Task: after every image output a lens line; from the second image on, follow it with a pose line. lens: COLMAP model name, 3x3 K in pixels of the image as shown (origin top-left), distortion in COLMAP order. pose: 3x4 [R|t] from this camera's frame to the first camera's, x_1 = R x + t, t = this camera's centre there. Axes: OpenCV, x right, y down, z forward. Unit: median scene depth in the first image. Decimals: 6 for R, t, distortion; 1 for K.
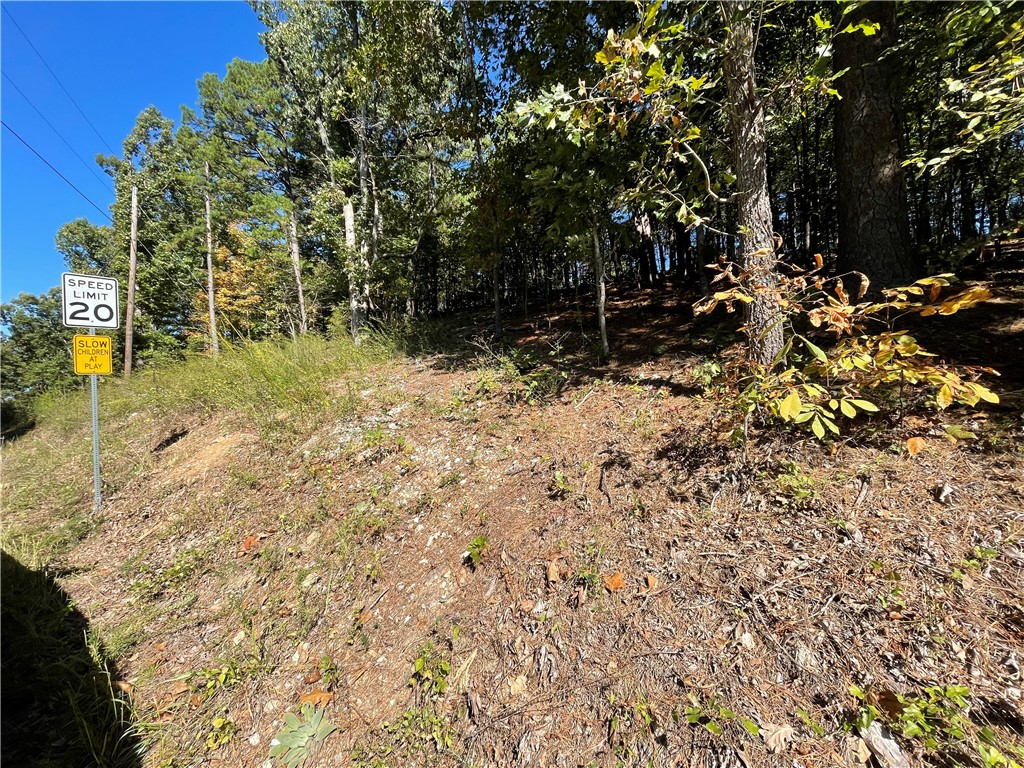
lens RADIAL K [[410.5, 0, 512.0], [0, 410.5, 384.0], [0, 0, 1]] dist [-0.001789, 0.000613]
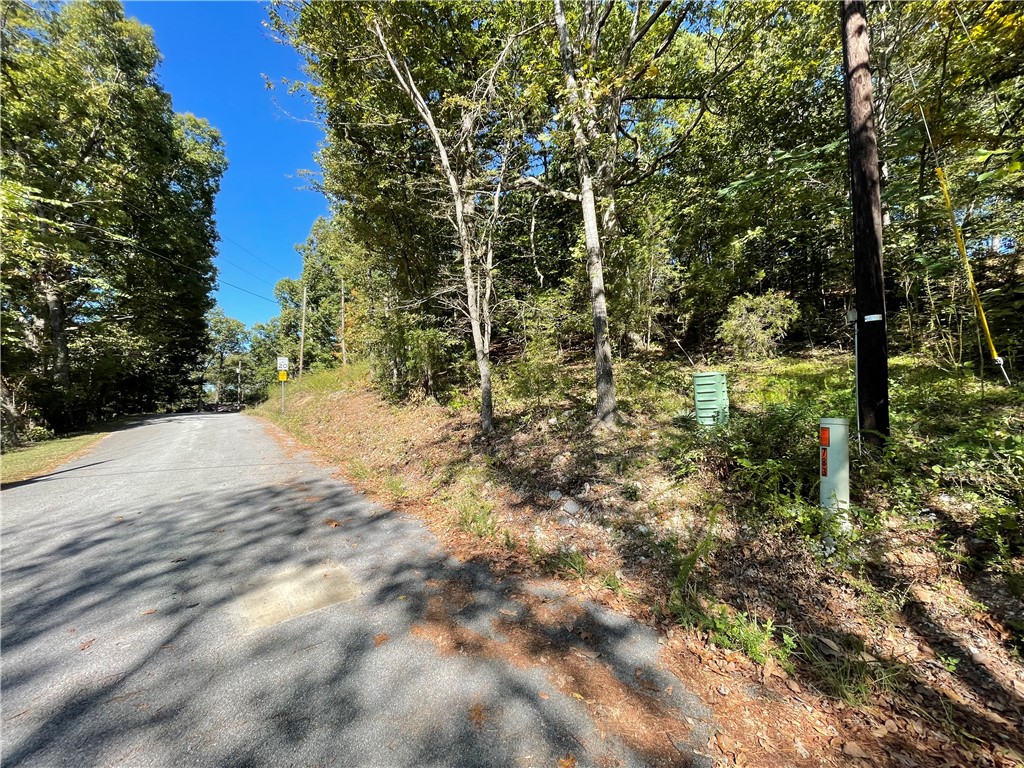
lens RADIAL K [[410.5, 0, 512.0], [0, 410.5, 384.0], [0, 0, 1]] dist [-0.001789, 0.000613]
pose [[0.953536, 0.013736, -0.300964, 0.414390], [-0.015514, 0.999873, -0.003520, 0.004205], [0.300878, 0.008026, 0.953629, -0.390921]]
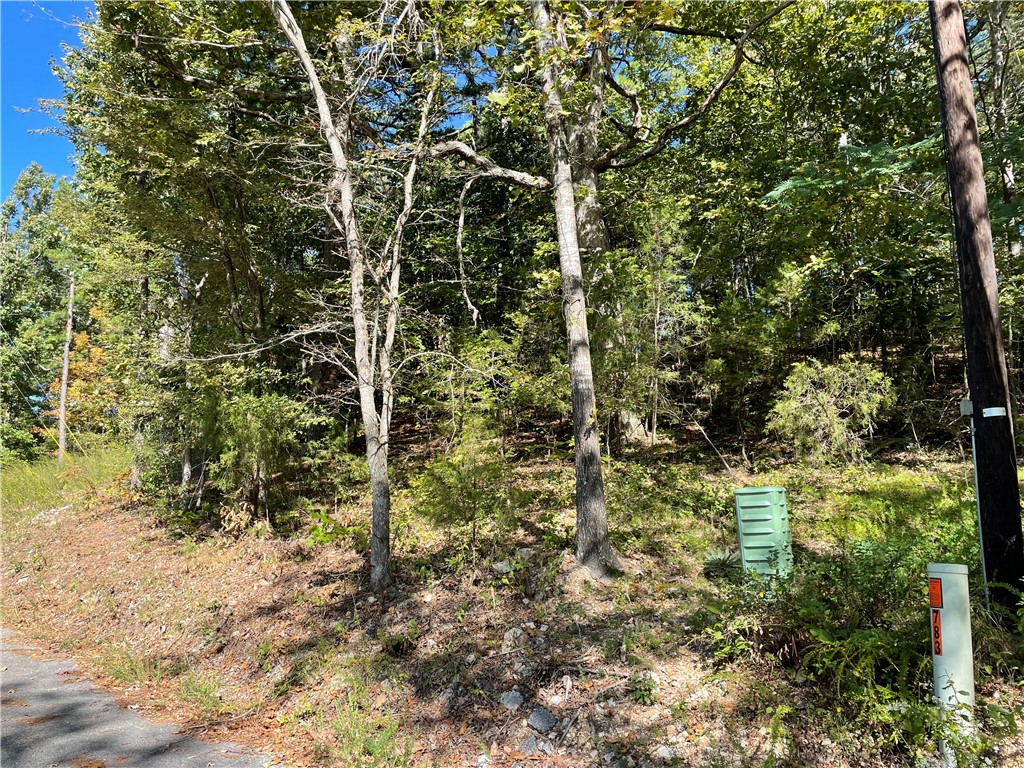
lens RADIAL K [[765.0, 0, 513.1], [0, 765.0, 396.5], [0, 0, 1]] dist [0.078405, -0.083768]
pose [[0.987457, 0.010030, -0.157569, 0.409228], [-0.032174, 0.989823, -0.138617, 0.003947], [0.154575, 0.141948, 0.977731, -0.411465]]
